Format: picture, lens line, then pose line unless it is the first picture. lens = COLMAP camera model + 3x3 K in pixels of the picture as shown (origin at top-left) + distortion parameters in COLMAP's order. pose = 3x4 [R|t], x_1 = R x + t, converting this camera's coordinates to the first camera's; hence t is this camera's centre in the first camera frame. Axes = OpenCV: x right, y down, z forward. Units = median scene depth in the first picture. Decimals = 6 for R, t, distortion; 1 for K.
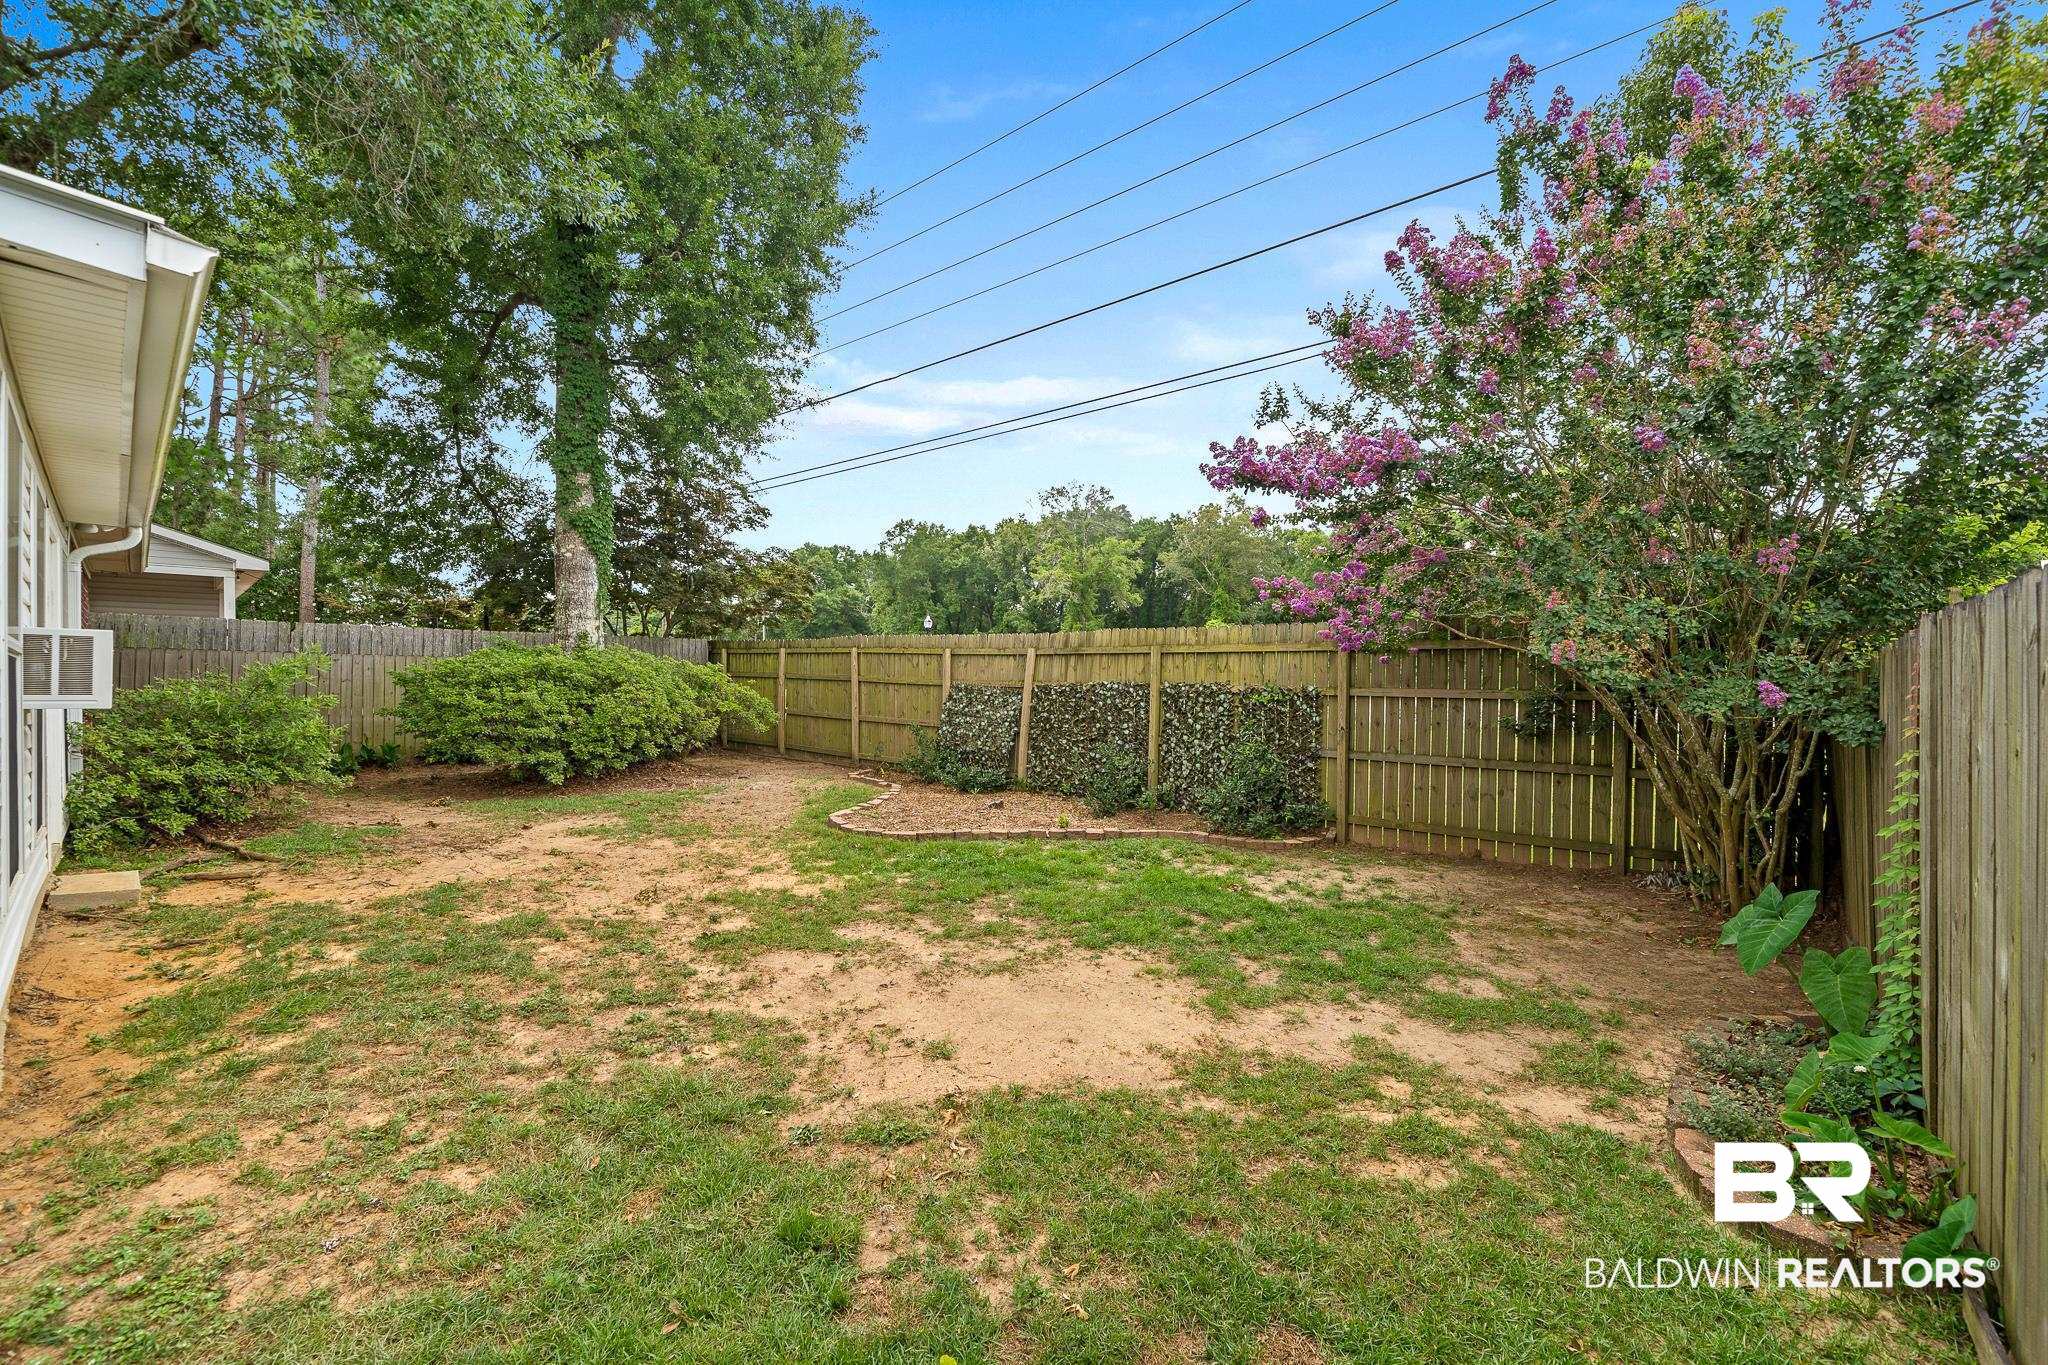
lens RADIAL K [[820.5, 0, 1033.9], [0, 820.5, 686.7], [0, 0, 1]] dist [0.001167, 0.000477]
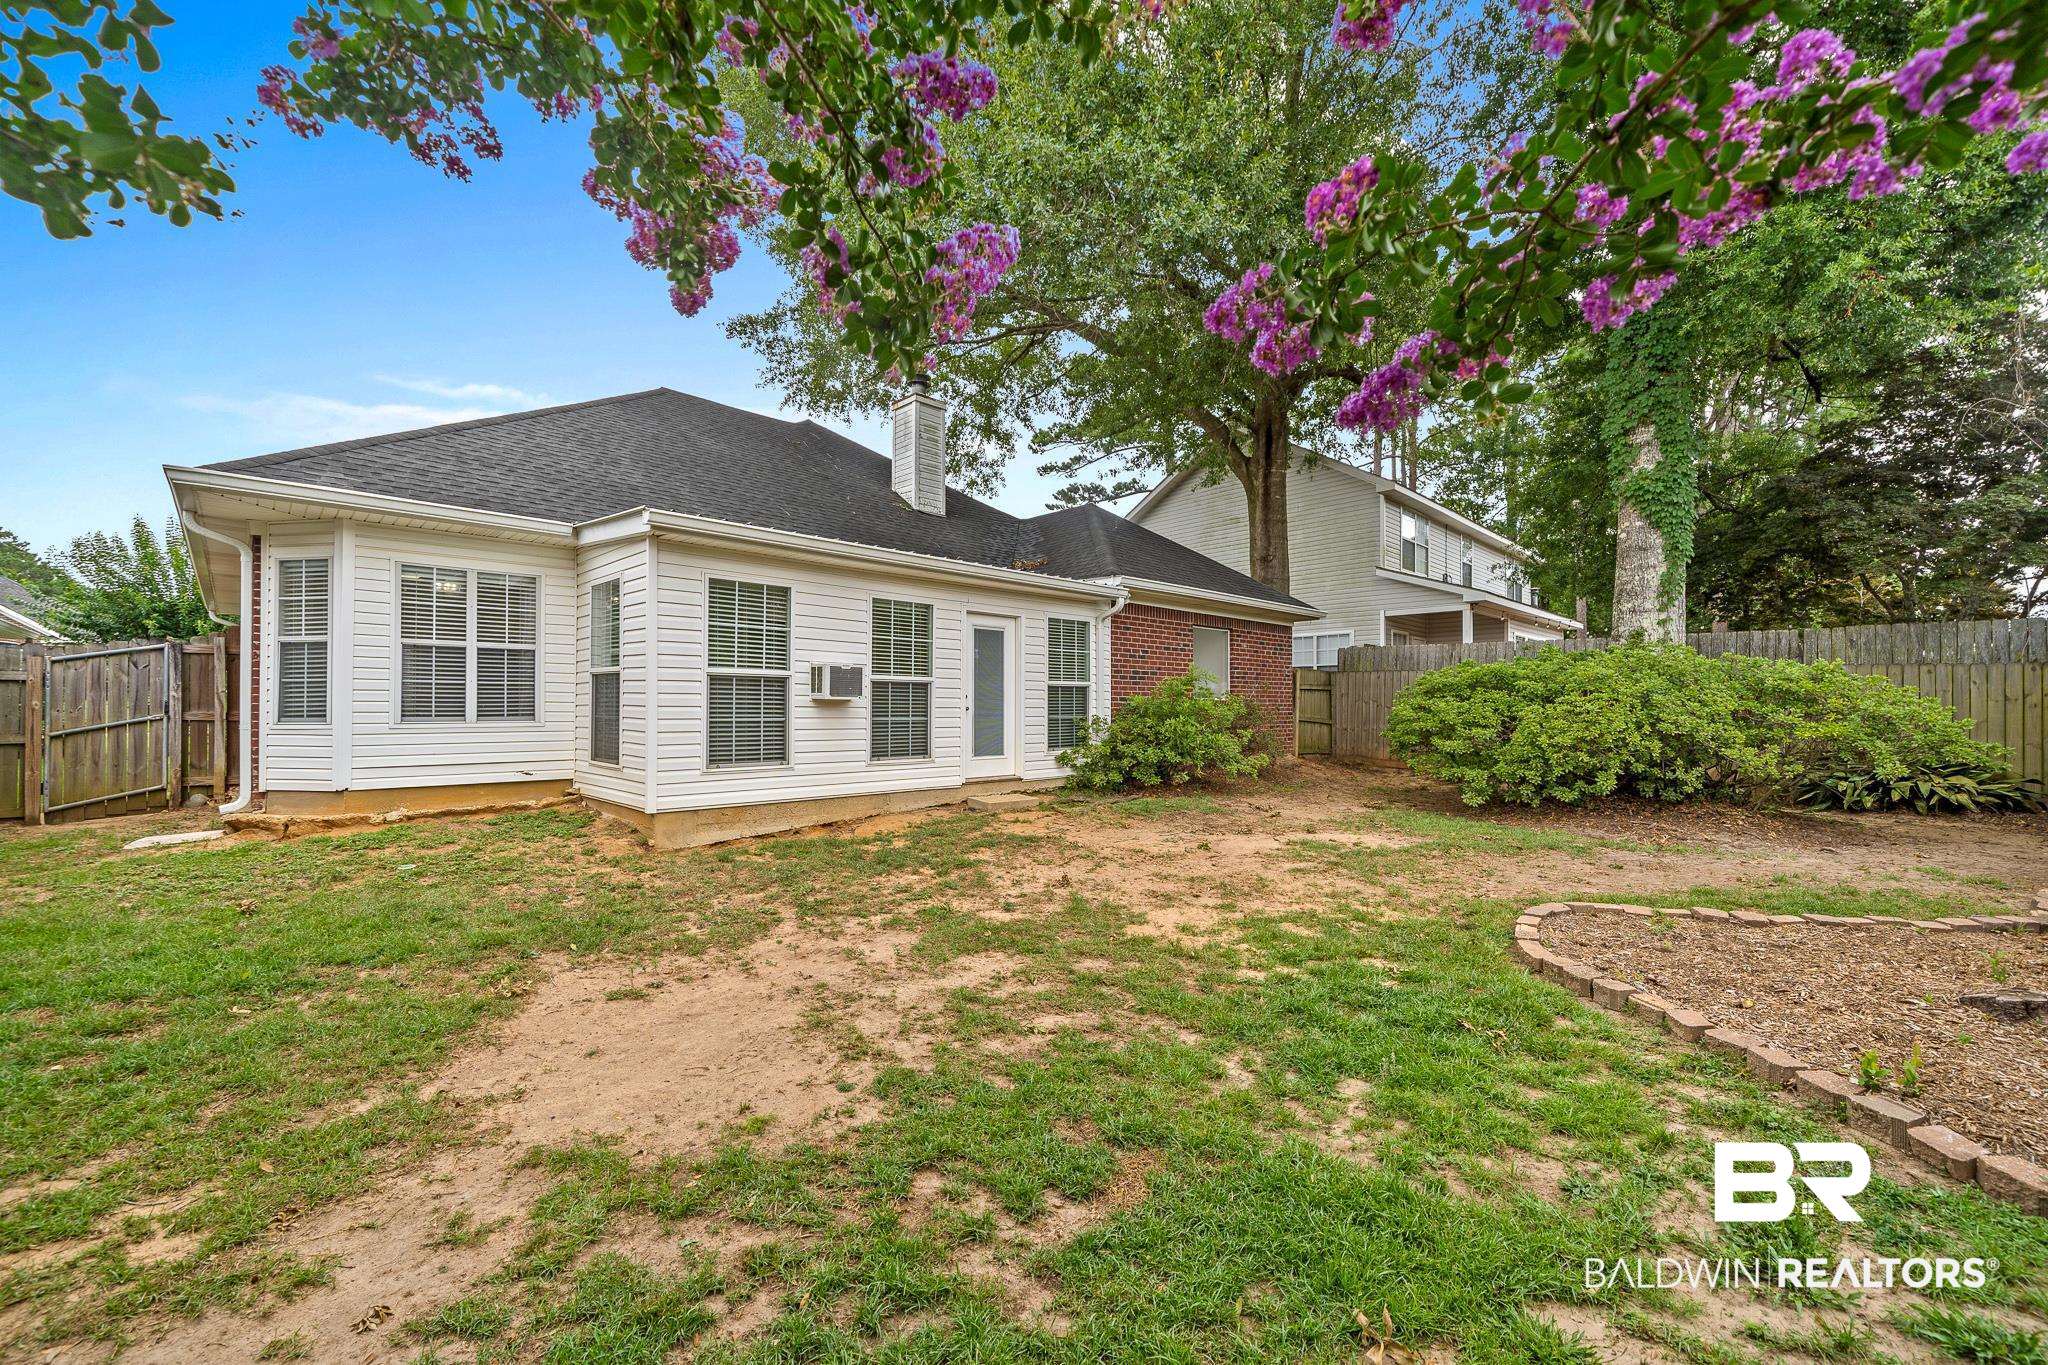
lens RADIAL K [[820.5, 0, 1043.5], [0, 820.5, 678.1], [0, 0, 1]] dist [0.001167, 0.000477]
pose [[-0.083286, -0.035255, -0.995902, 0.752895], [0.000312, 0.999373, -0.035404, 0.024732], [0.996526, -0.003260, -0.083223, 1.250672]]
